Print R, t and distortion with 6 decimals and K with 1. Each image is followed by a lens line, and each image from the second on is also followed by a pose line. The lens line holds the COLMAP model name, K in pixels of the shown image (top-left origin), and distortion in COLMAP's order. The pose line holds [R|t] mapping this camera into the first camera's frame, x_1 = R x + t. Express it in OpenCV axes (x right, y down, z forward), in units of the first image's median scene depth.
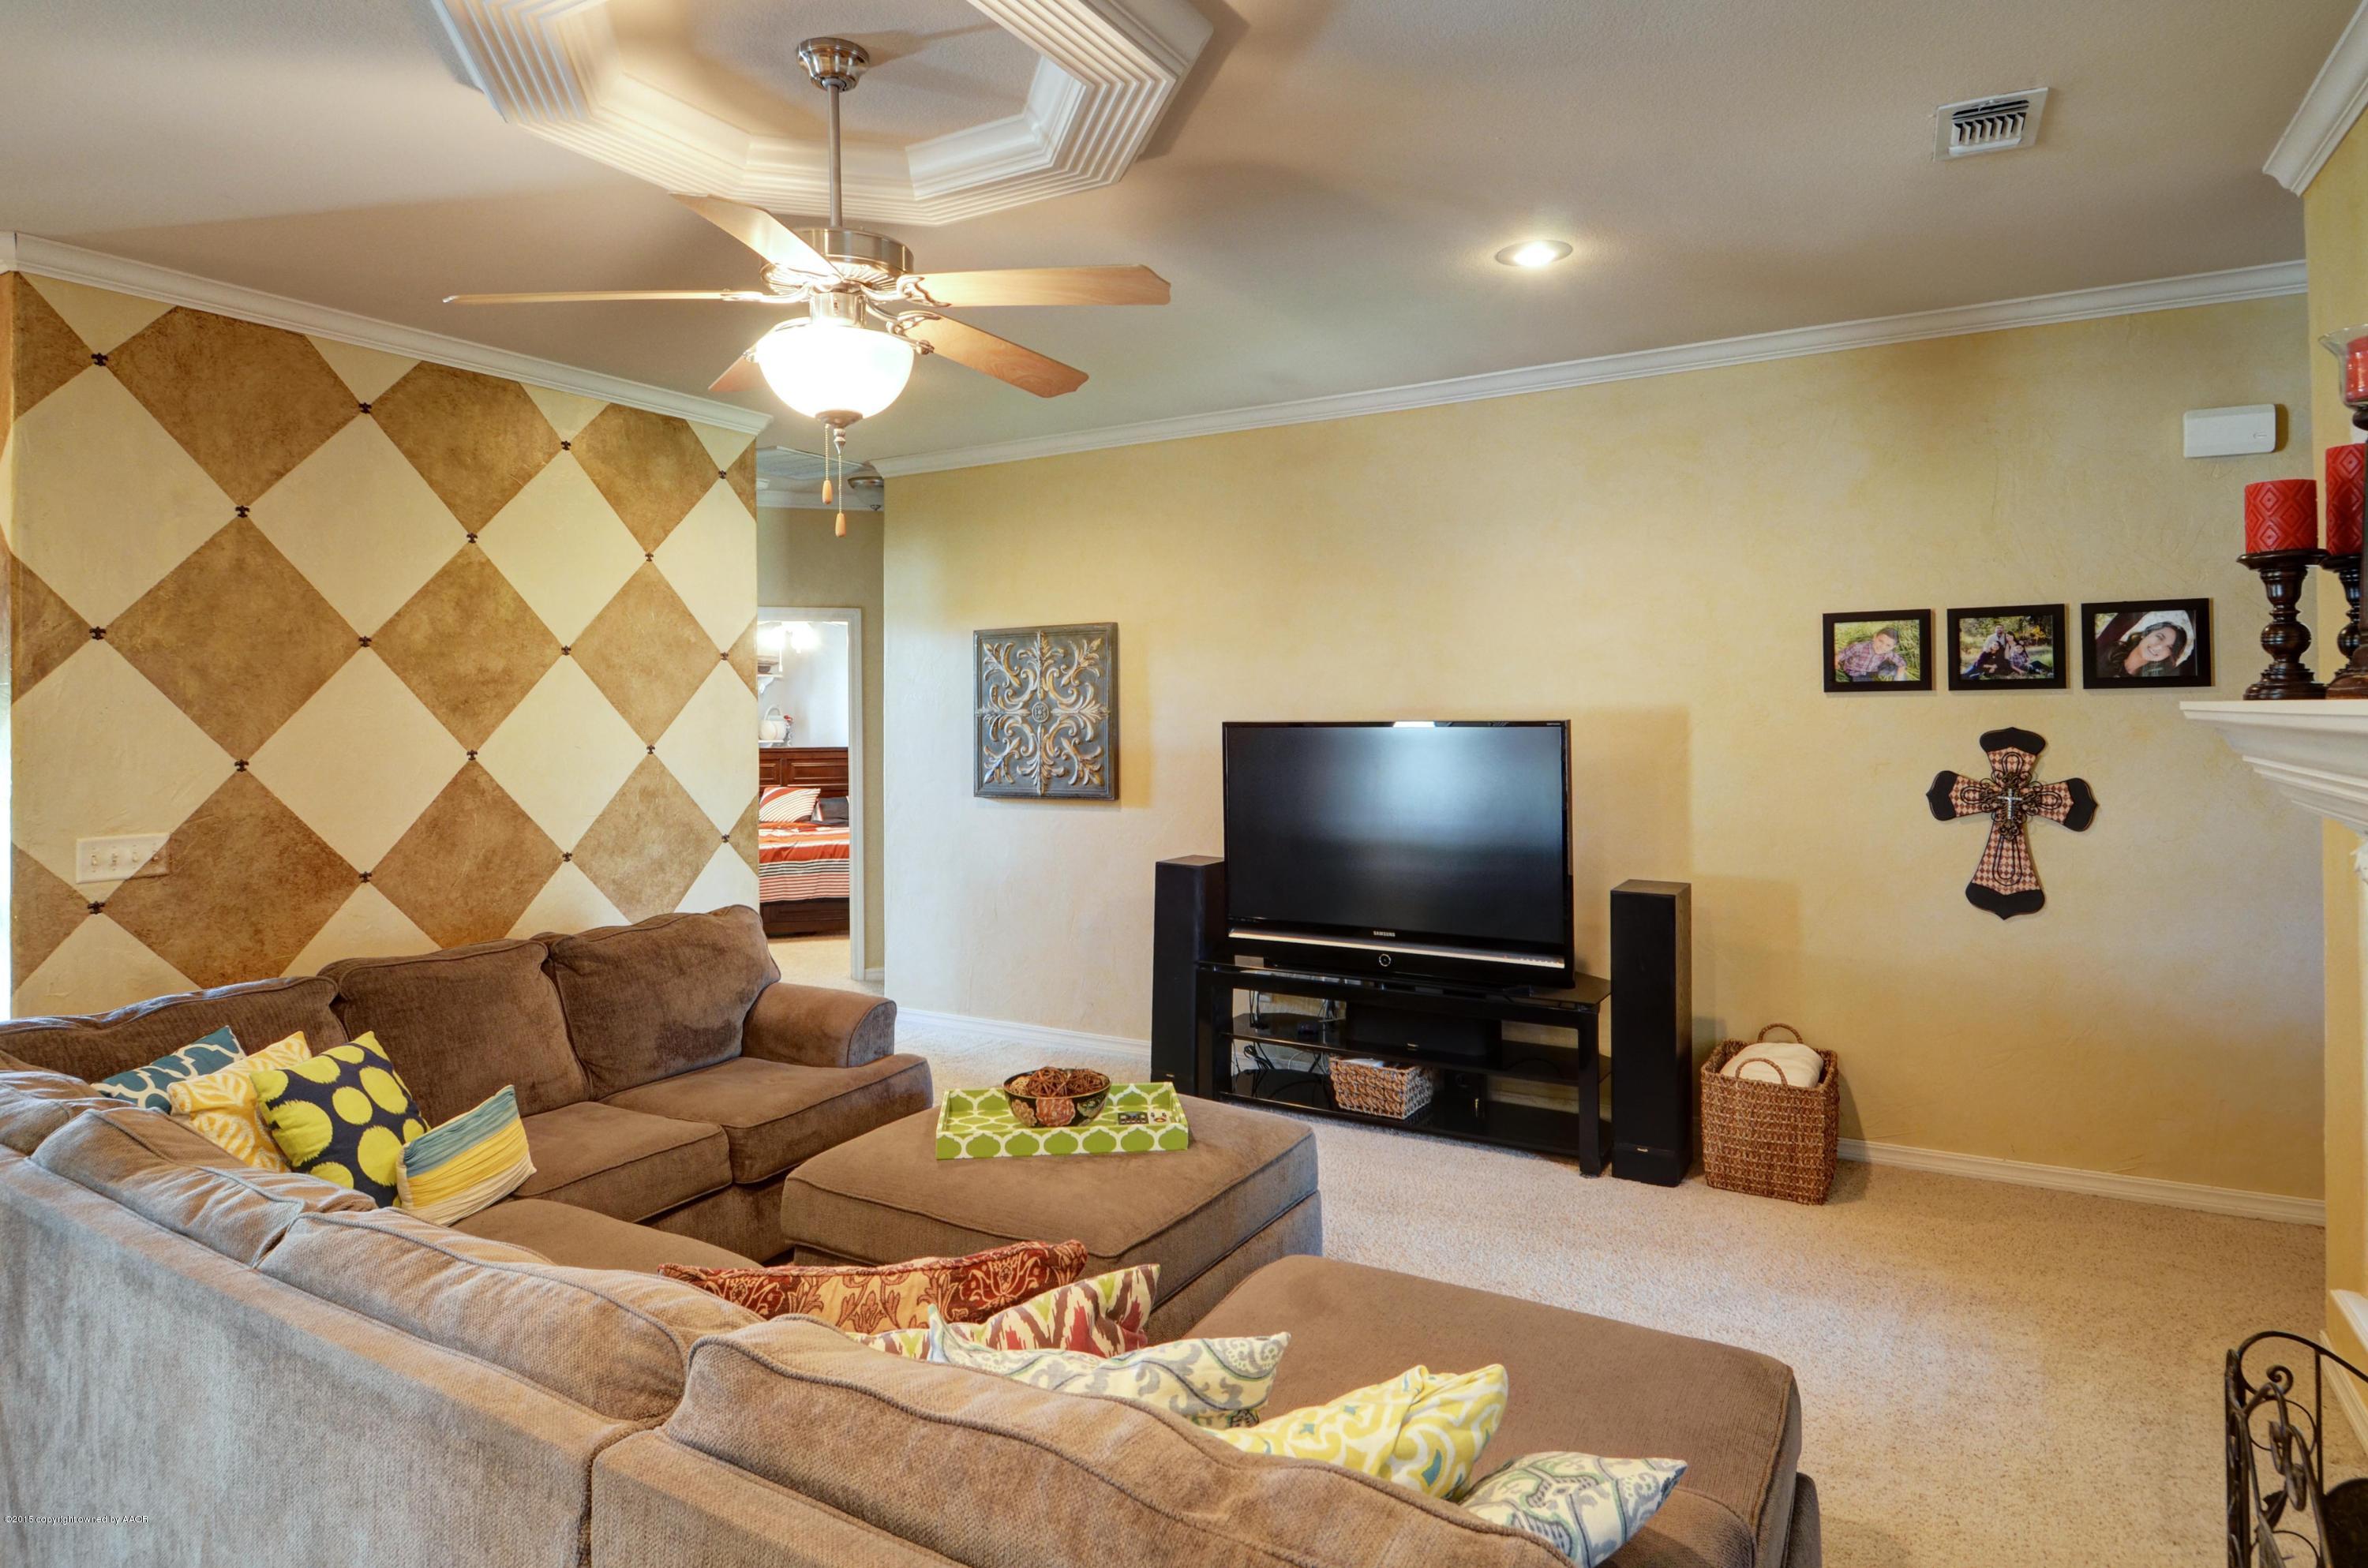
lens RADIAL K [[1338.8, 0, 1207.0], [0, 1338.8, 699.8], [0, 0, 1]] dist [0.018467, -0.016273]
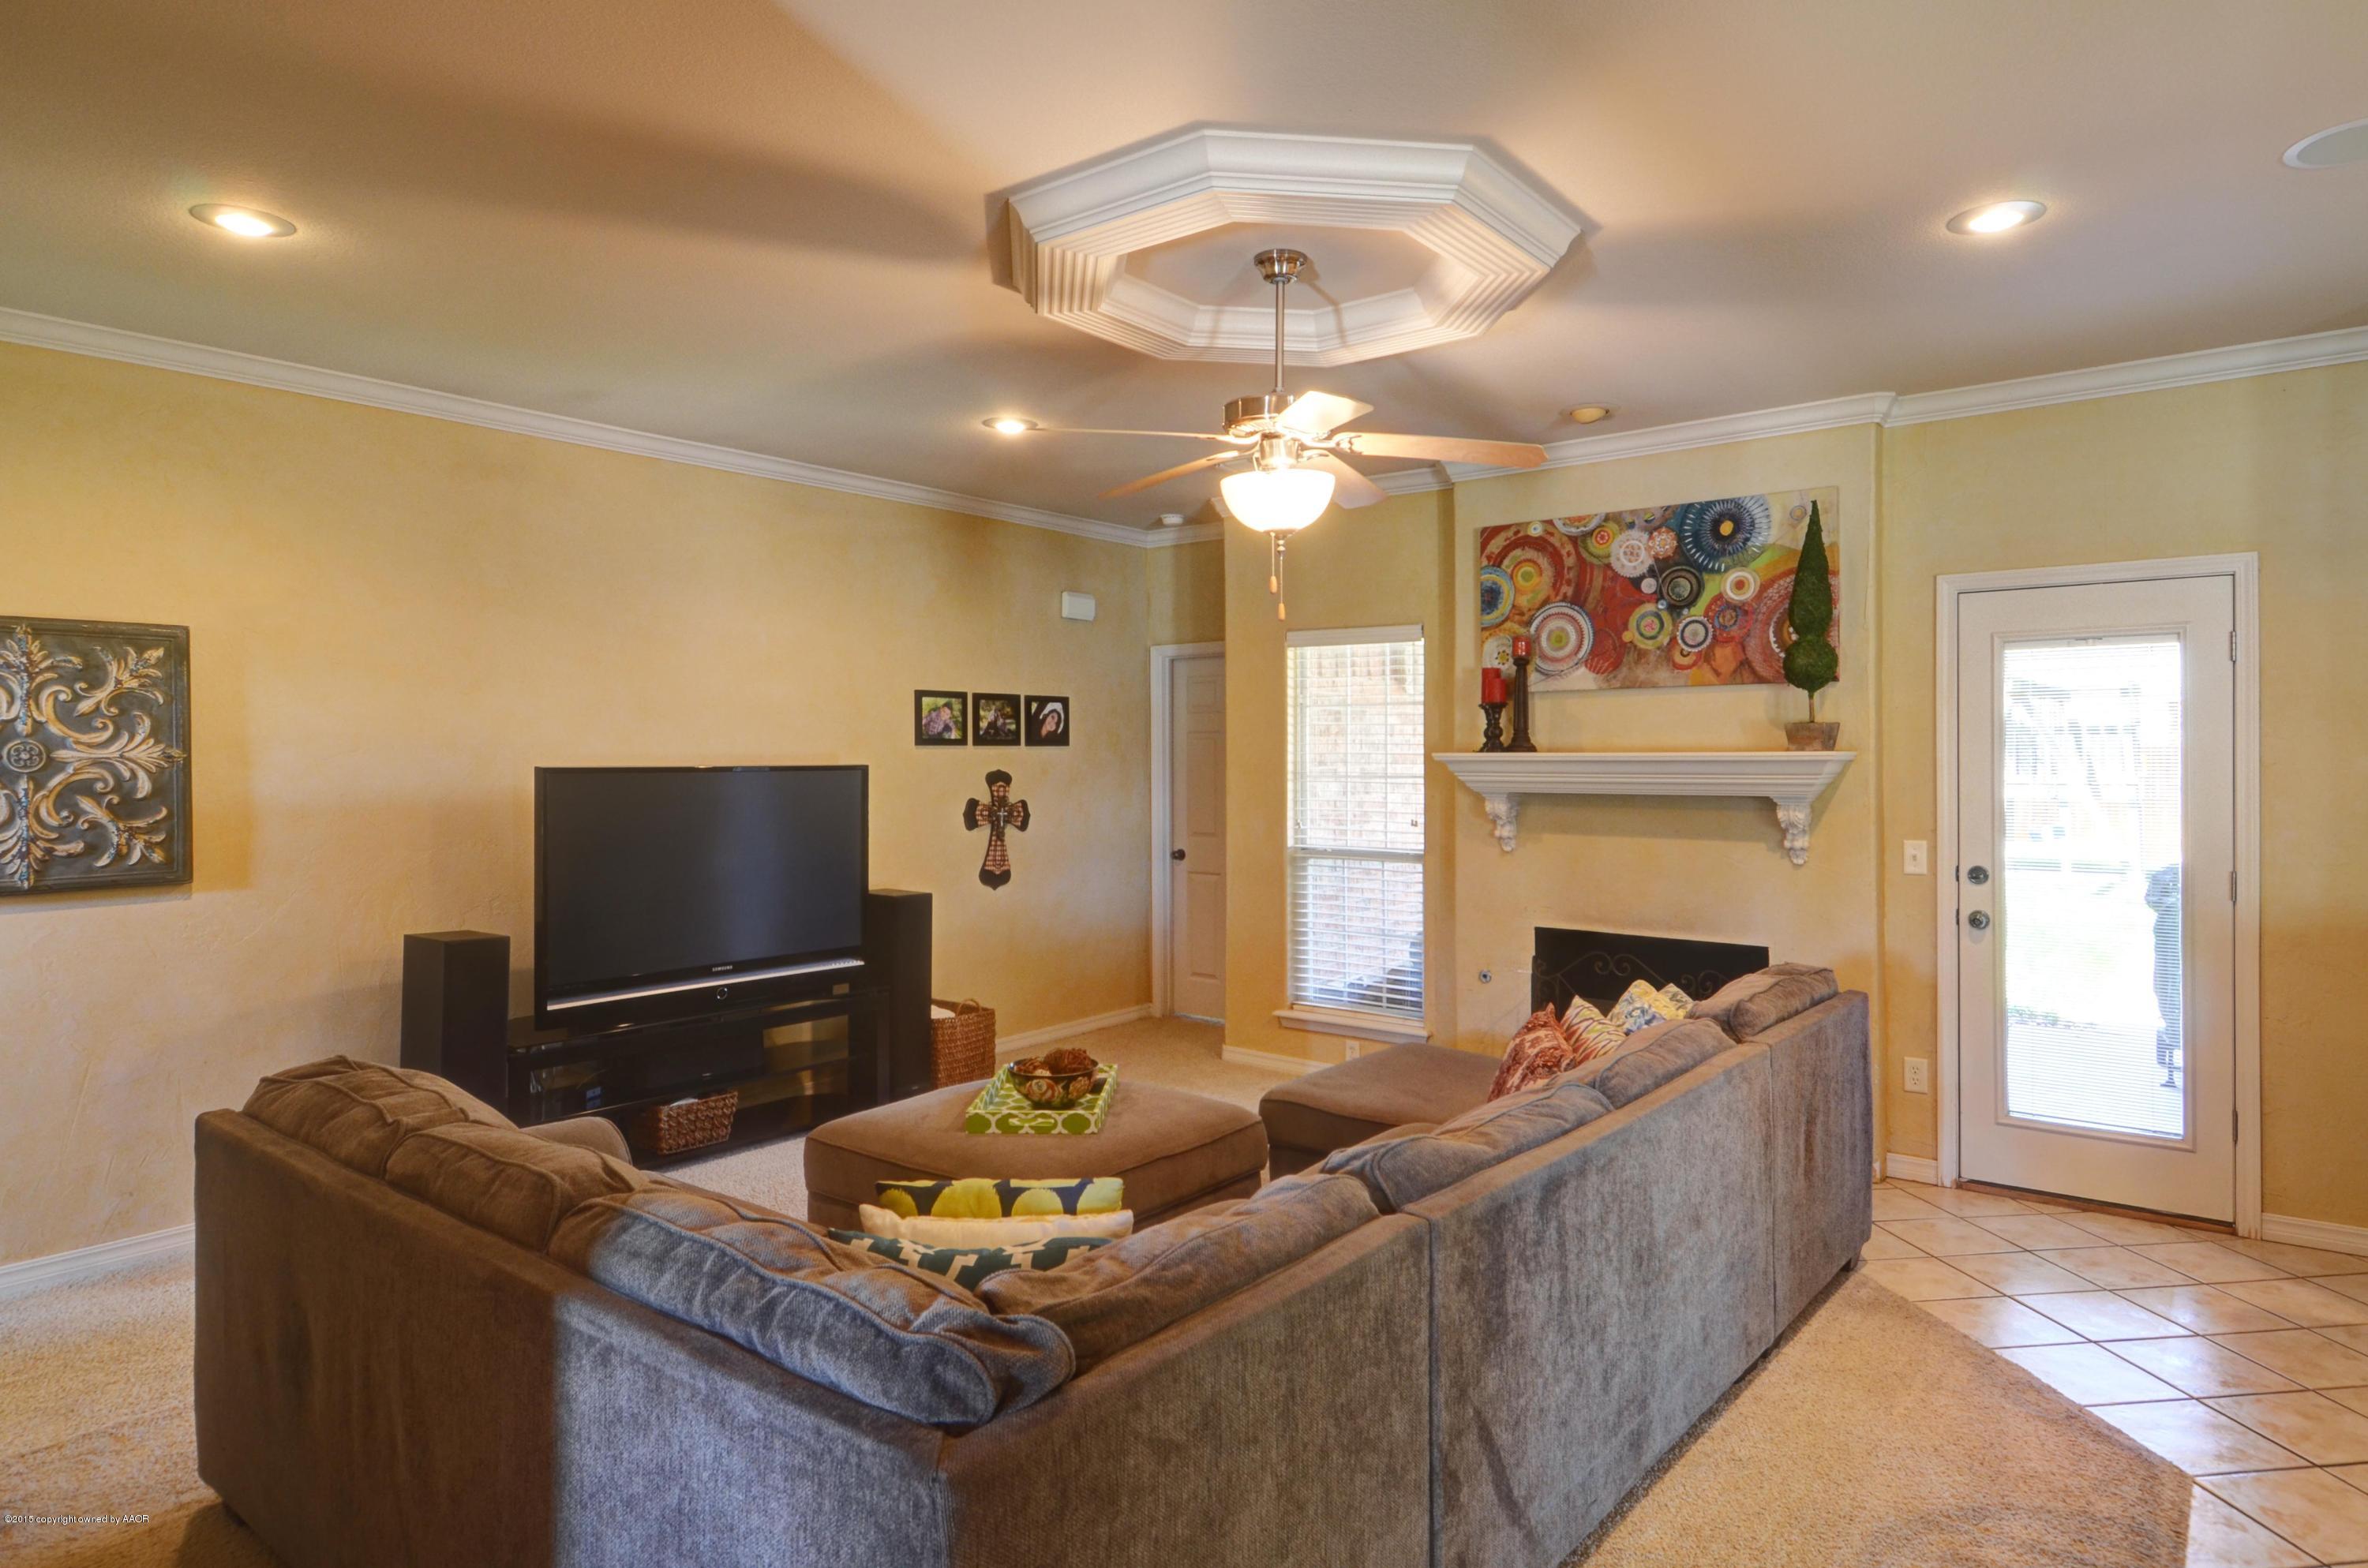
lens RADIAL K [[1338.8, 0, 1203.0], [0, 1338.8, 765.0], [0, 0, 1]] dist [0.018467, -0.016273]
pose [[0.147291, 0.000349, 0.989093, -0.903400], [-0.008100, 0.999967, 0.000854, 0.011548], [-0.989060, -0.008138, 0.147289, 0.501420]]
